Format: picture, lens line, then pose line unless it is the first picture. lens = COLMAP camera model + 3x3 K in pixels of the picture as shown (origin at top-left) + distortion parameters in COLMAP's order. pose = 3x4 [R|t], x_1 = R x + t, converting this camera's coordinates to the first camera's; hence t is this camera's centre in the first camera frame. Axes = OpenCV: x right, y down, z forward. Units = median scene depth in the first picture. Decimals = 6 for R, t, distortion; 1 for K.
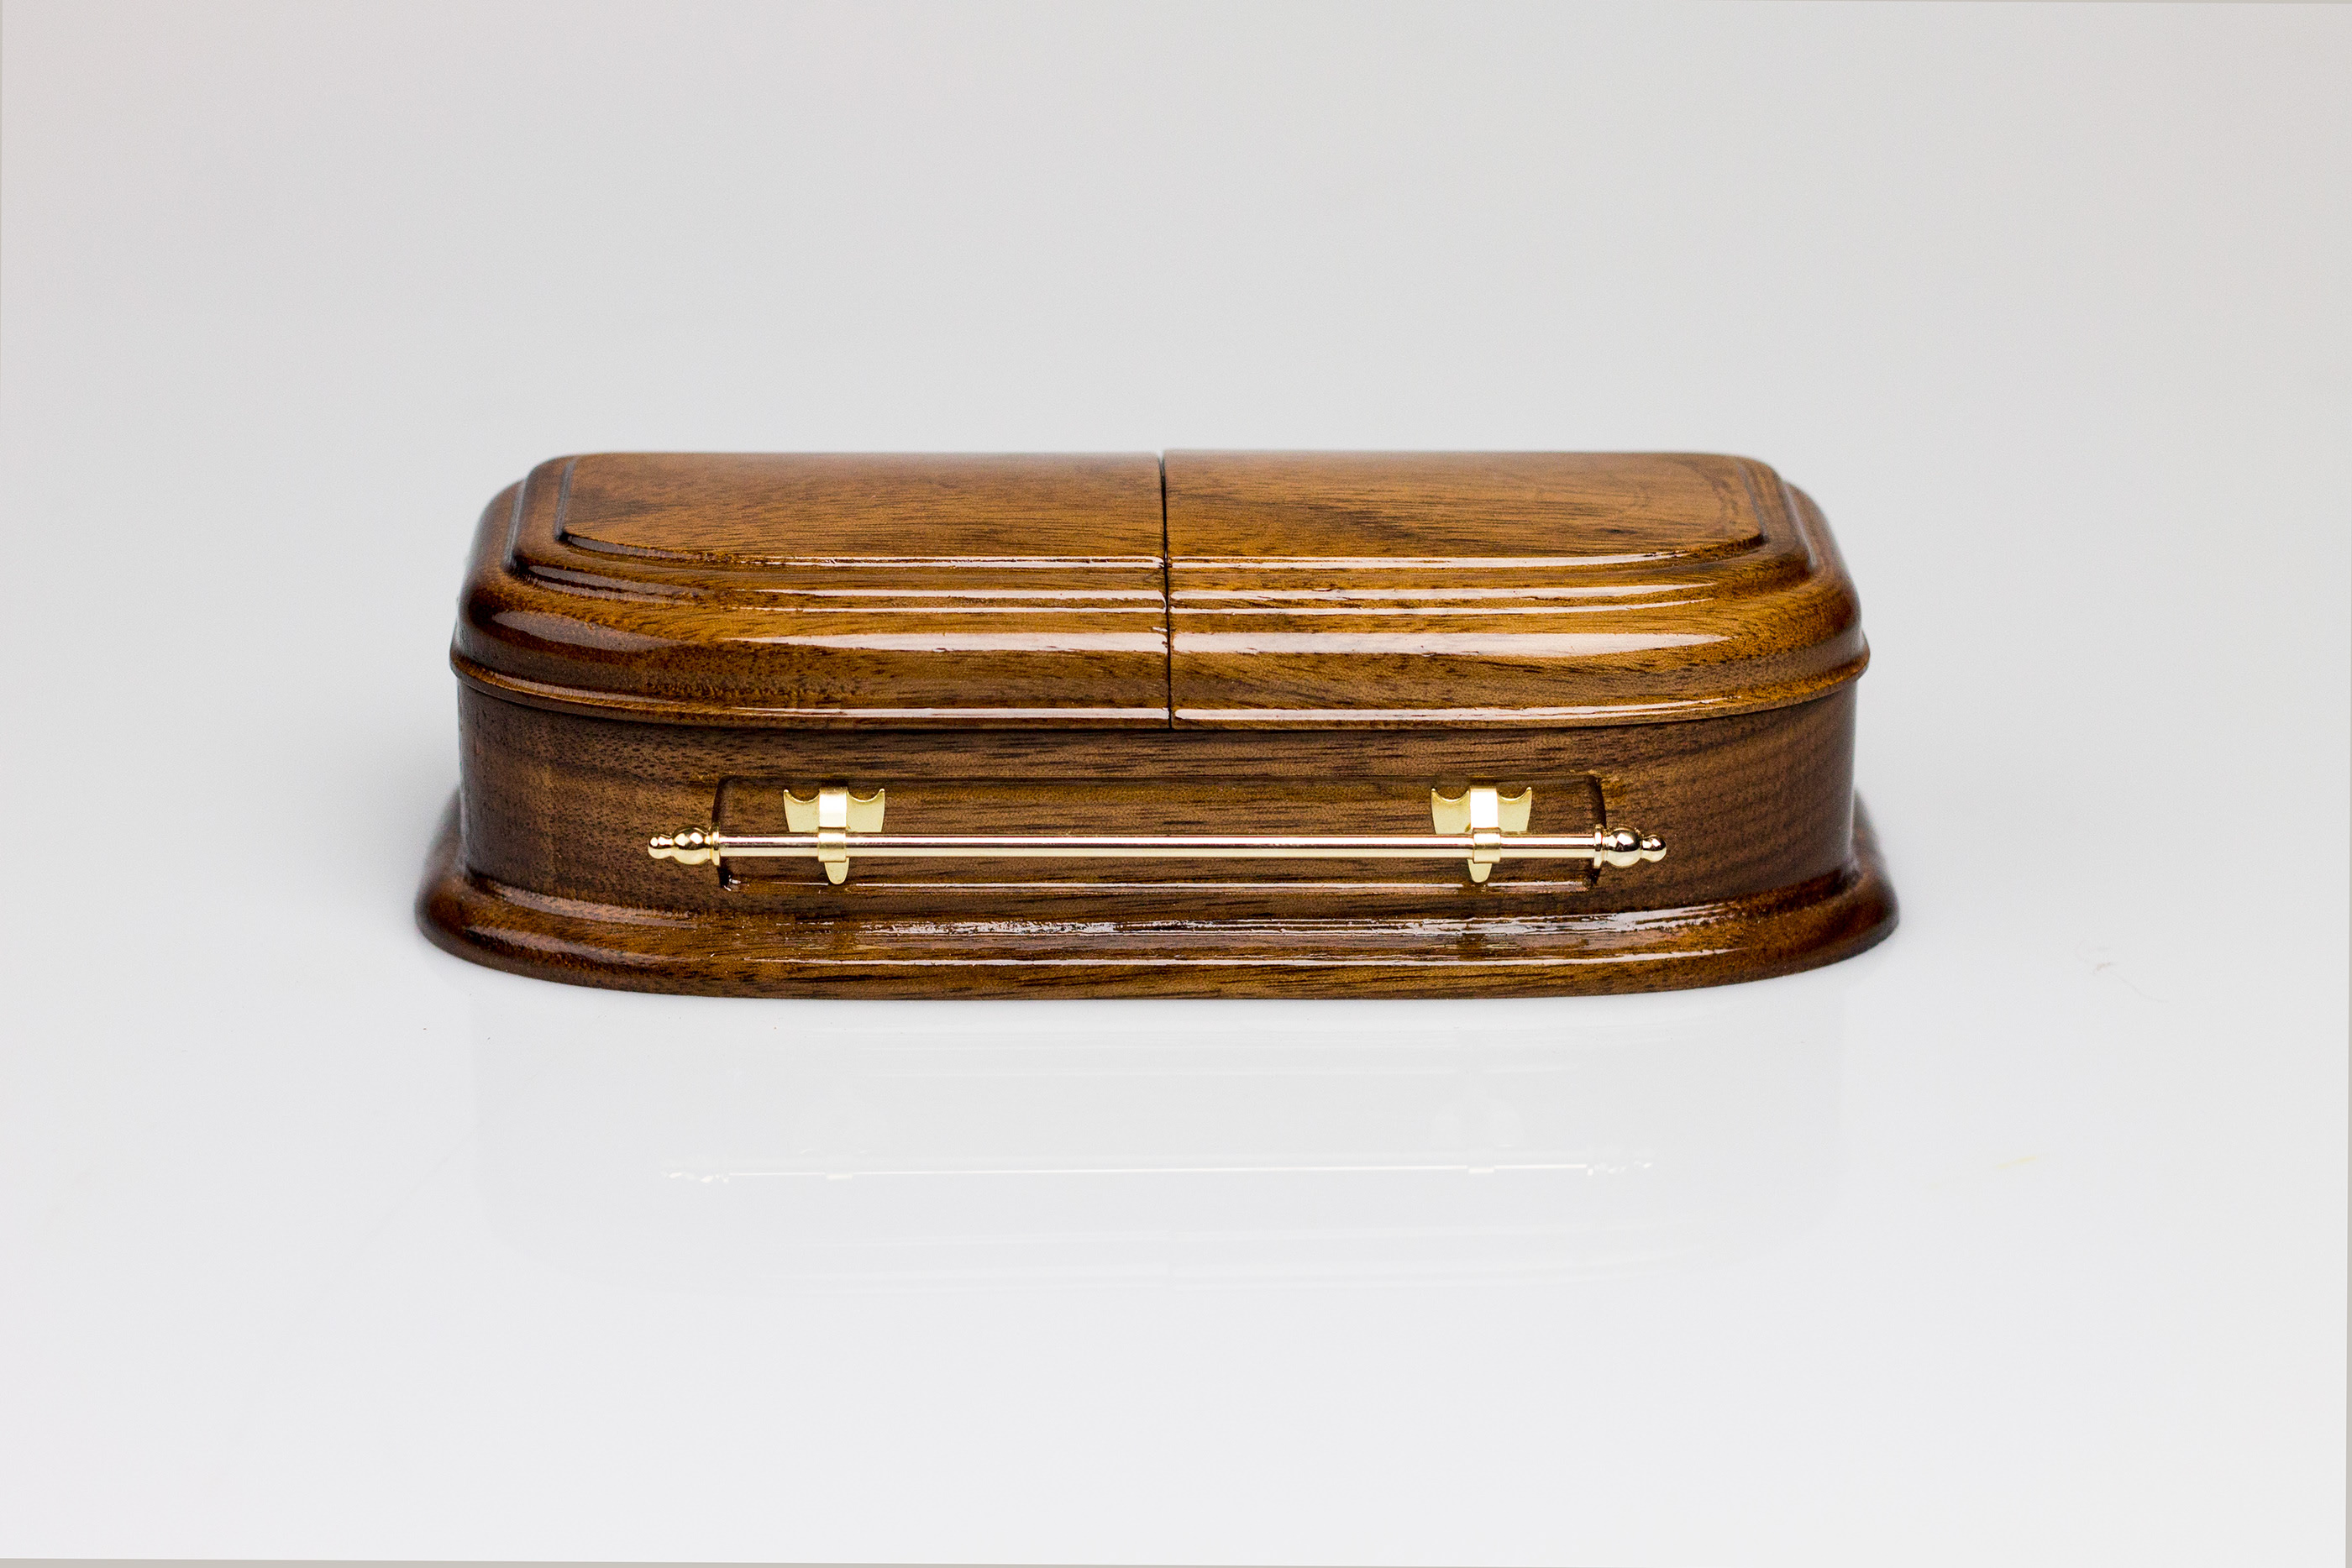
lens RADIAL K [[5336.8, 0, 1176.0], [0, 5336.8, 784.0], [0, 0, 1]] dist [-0.358264, 0.094770]
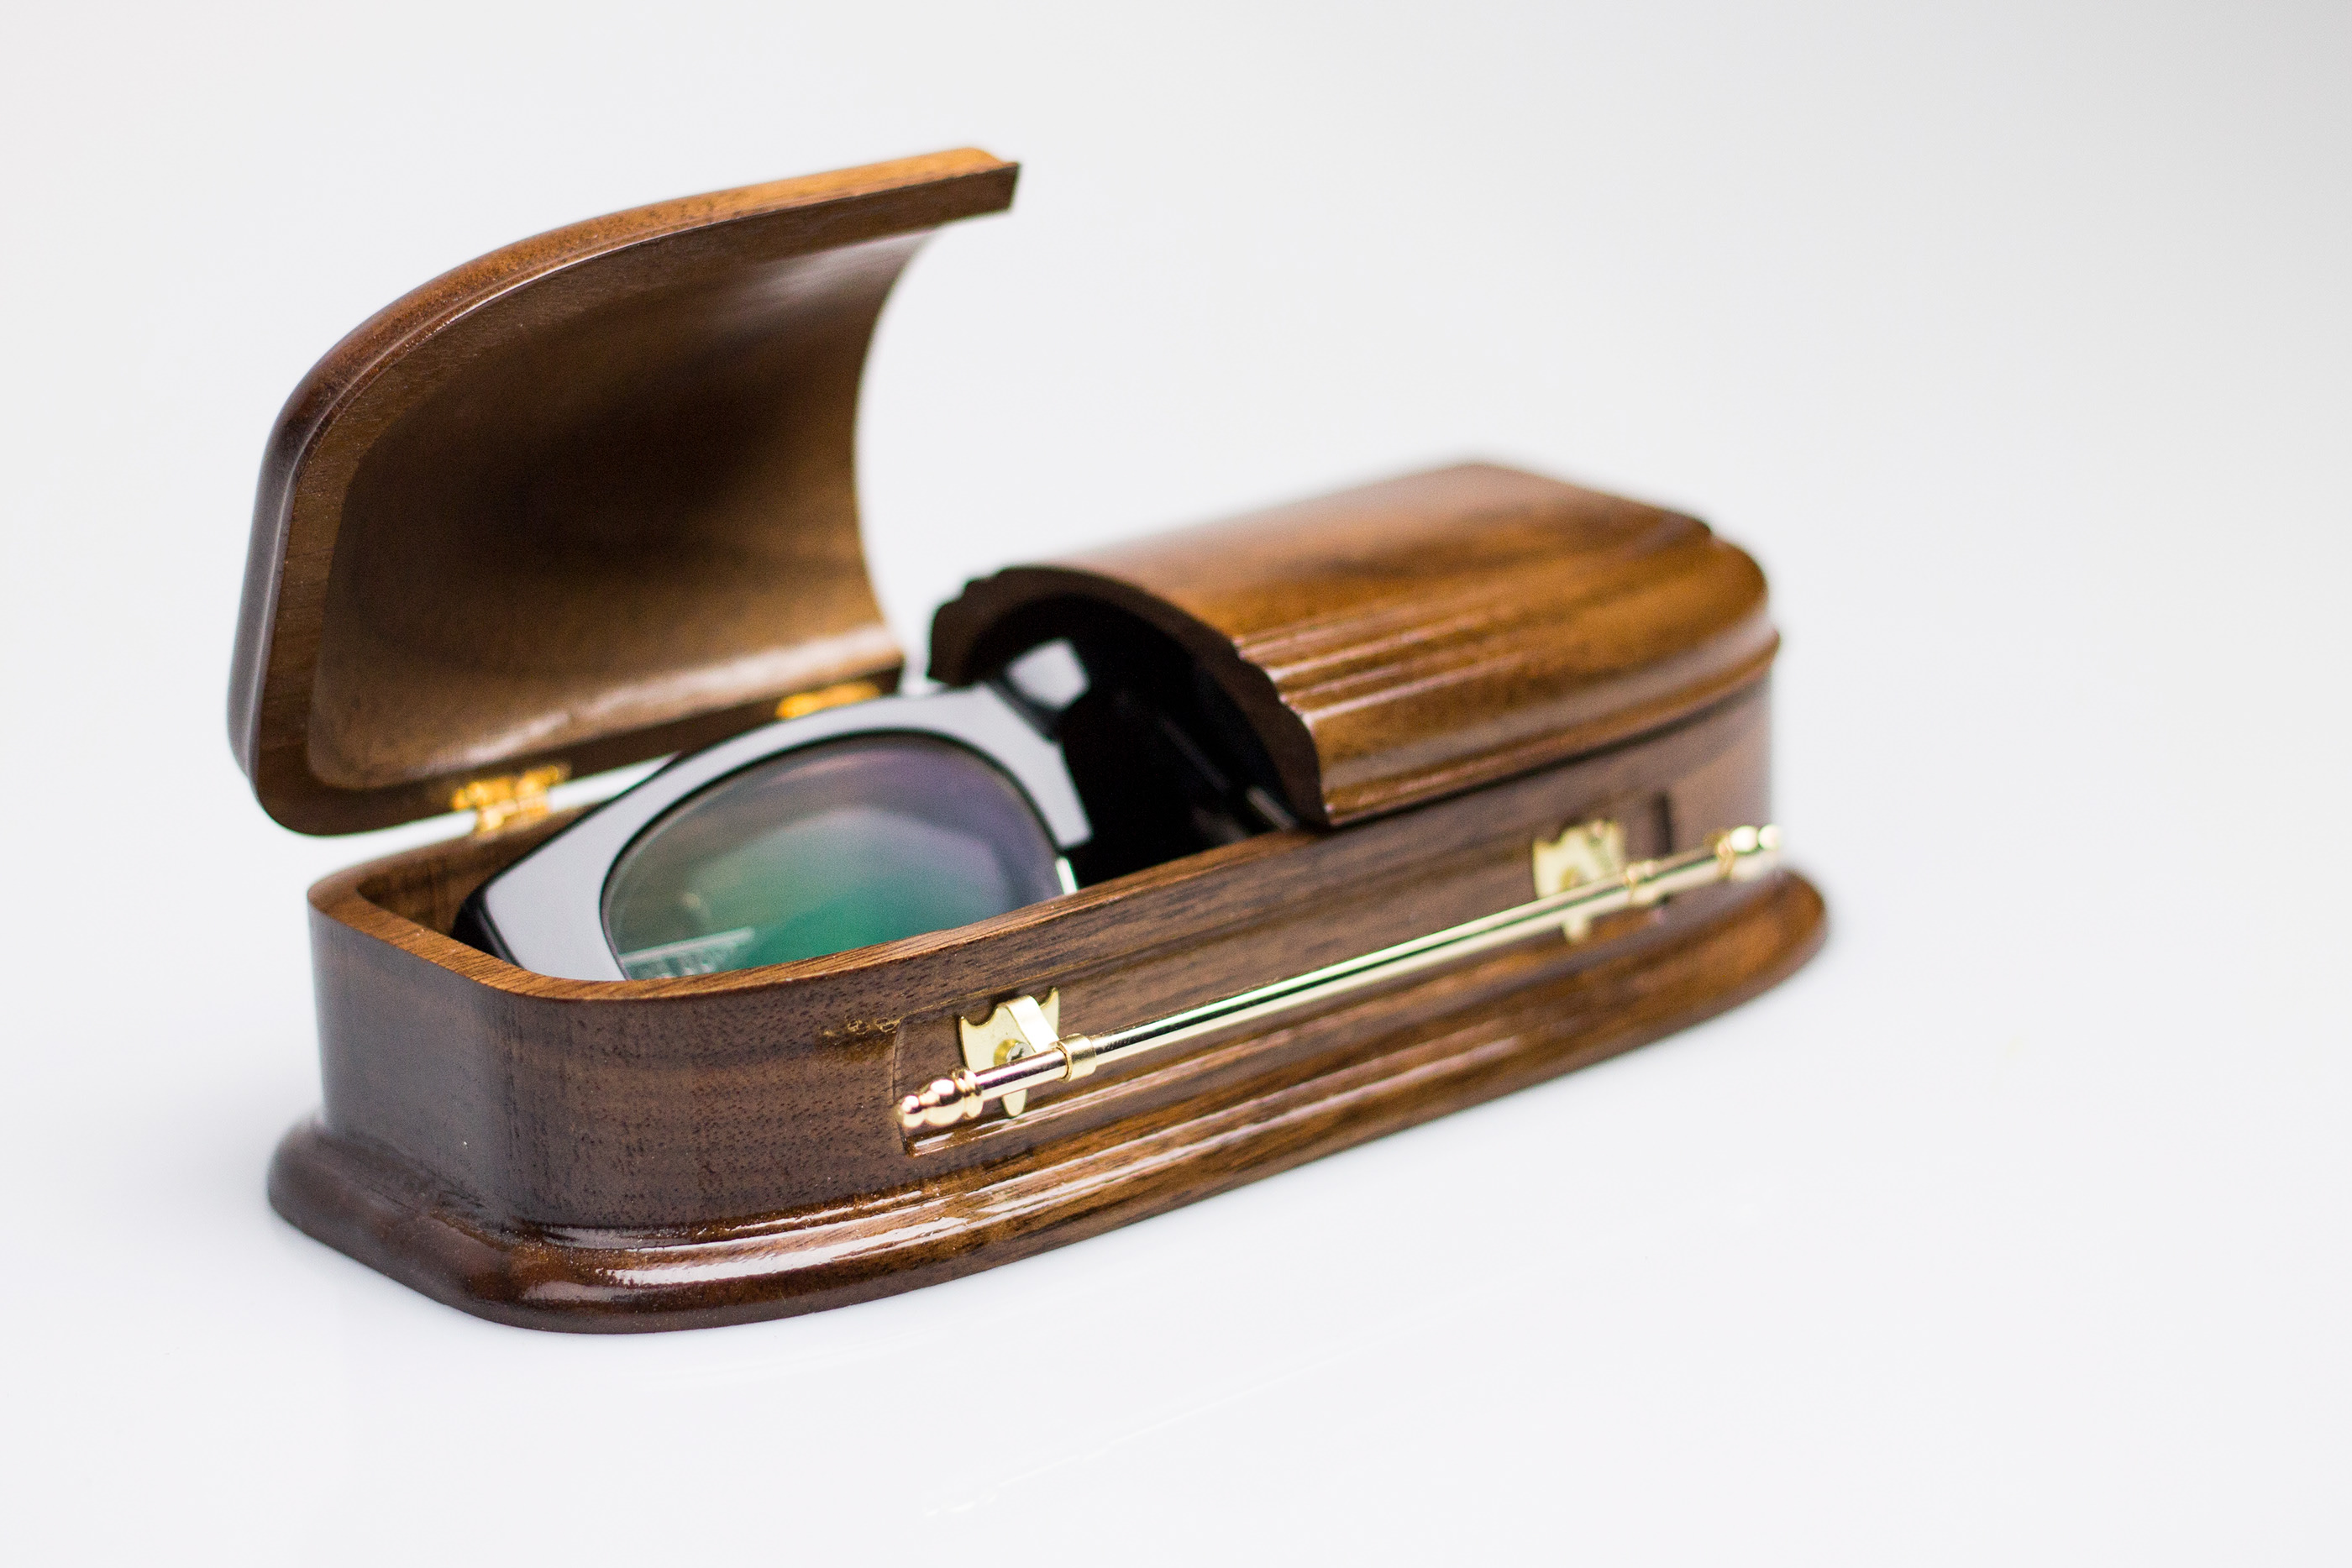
lens RADIAL K [[5336.8, 0, 1176.0], [0, 5336.8, 784.0], [0, 0, 1]] dist [-0.358264, 0.094770]
pose [[0.796594, -0.217807, 0.563912, -0.504902], [0.254313, 0.967017, 0.014256, -0.037189], [-0.548418, 0.132054, 0.825712, 0.290853]]
